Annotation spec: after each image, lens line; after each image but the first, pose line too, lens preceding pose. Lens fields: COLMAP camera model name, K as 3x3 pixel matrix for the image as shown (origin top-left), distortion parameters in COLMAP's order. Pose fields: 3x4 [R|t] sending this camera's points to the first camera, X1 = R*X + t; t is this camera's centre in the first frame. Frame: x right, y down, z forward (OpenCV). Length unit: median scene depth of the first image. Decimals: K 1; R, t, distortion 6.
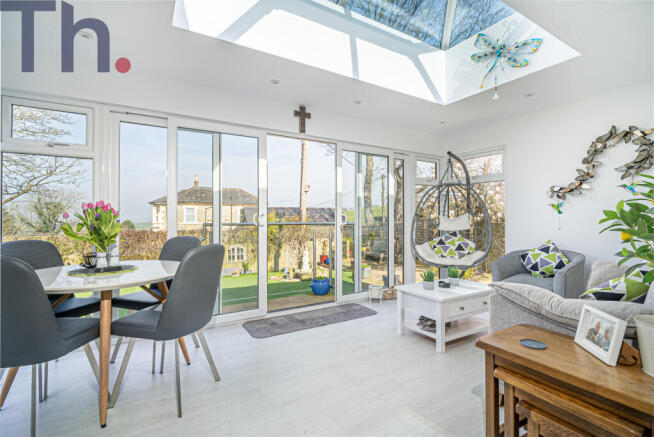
lens RADIAL K [[314.8, 0, 330.8], [0, 314.8, 215.2], [0, 0, 1]] dist [-0.001195, -0.000494]
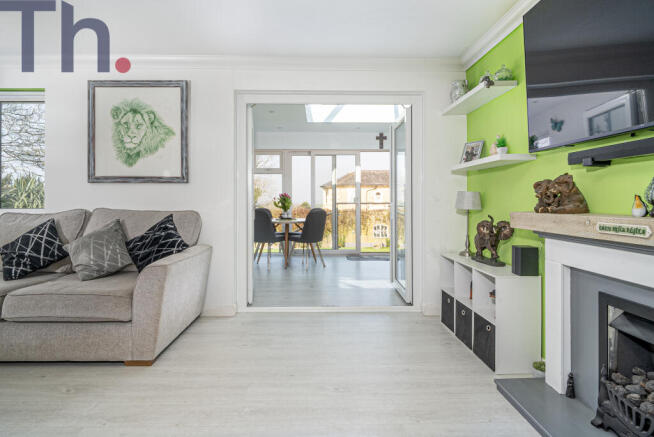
lens RADIAL K [[330.5, 0, 315.6], [0, 330.5, 199.2], [0, 0, 1]] dist [-0.000453, -0.000158]
pose [[0.855270, -0.001078, -0.518181, 0.531602], [0.004557, 0.999975, 0.005442, -0.001716], [0.518162, -0.007016, 0.855254, -0.709373]]
